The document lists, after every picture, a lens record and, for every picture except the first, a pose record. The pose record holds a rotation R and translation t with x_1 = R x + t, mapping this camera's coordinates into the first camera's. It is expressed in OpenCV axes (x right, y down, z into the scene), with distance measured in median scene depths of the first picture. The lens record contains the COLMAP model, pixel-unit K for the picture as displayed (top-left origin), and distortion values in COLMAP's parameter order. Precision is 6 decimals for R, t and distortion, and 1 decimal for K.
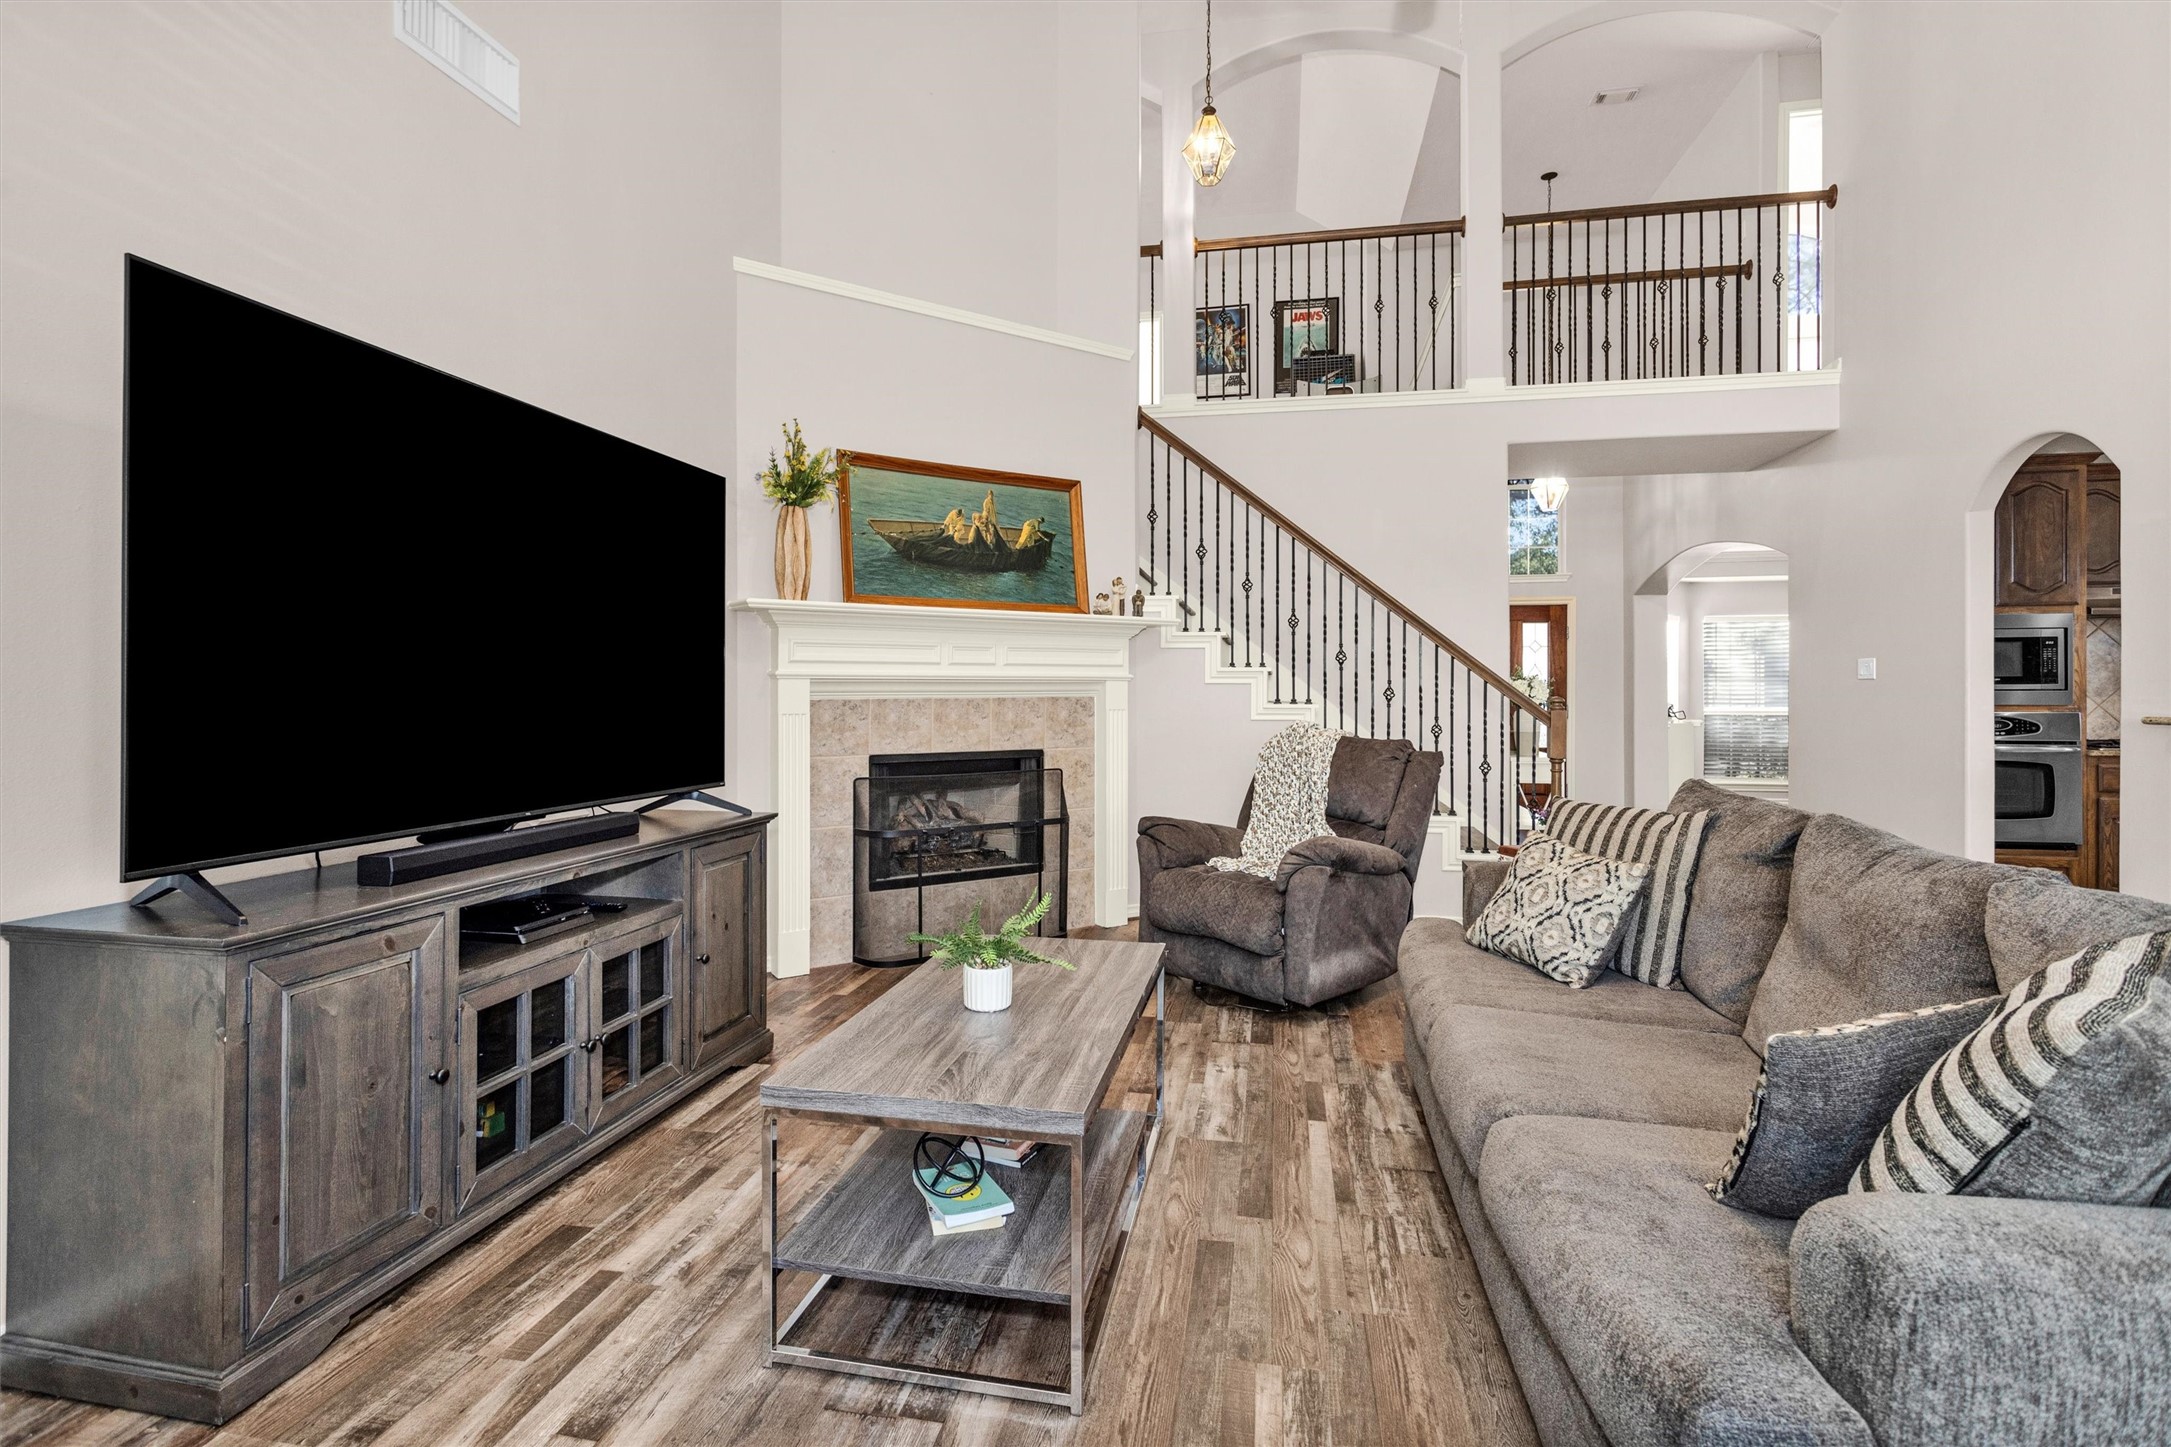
lens RADIAL K [[1043.9, 0, 1087.5], [0, 1043.9, 708.3], [0, 0, 1]] dist [-0.002786, -0.000873]
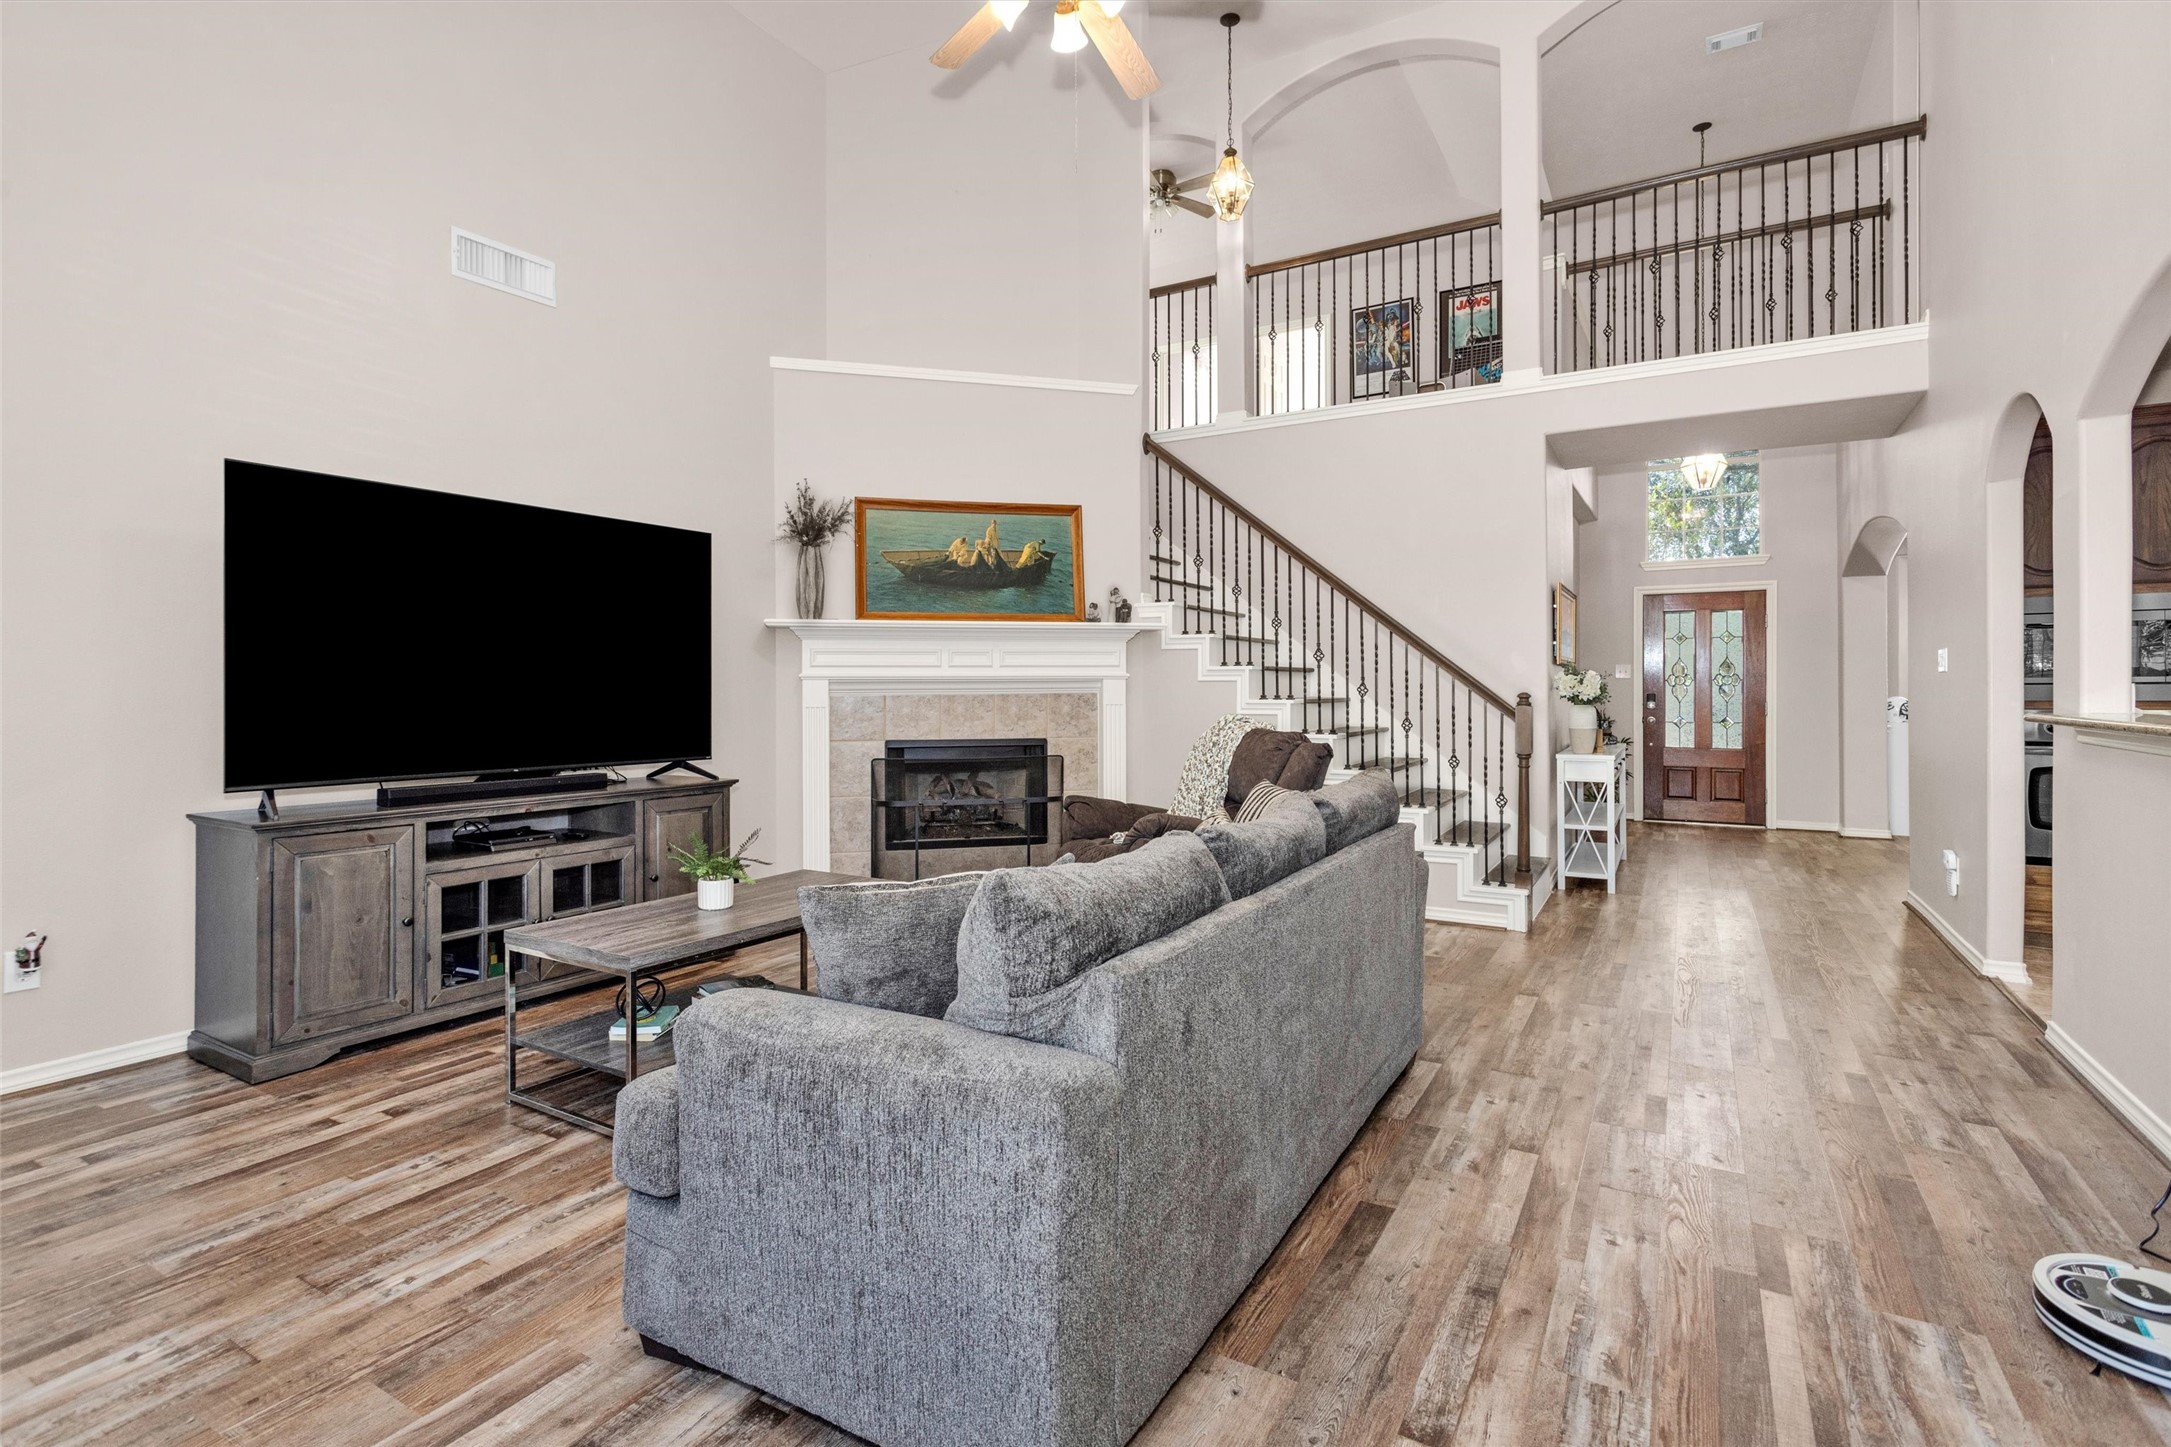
lens RADIAL K [[1043.9, 0, 1081.6], [0, 1043.9, 710.0], [0, 0, 1]] dist [-0.002786, -0.000873]
pose [[0.943038, 0.003094, -0.332671, 0.433417], [-0.001700, 0.999989, 0.004482, 0.002300], [0.332681, -0.003661, 0.943032, -0.096865]]
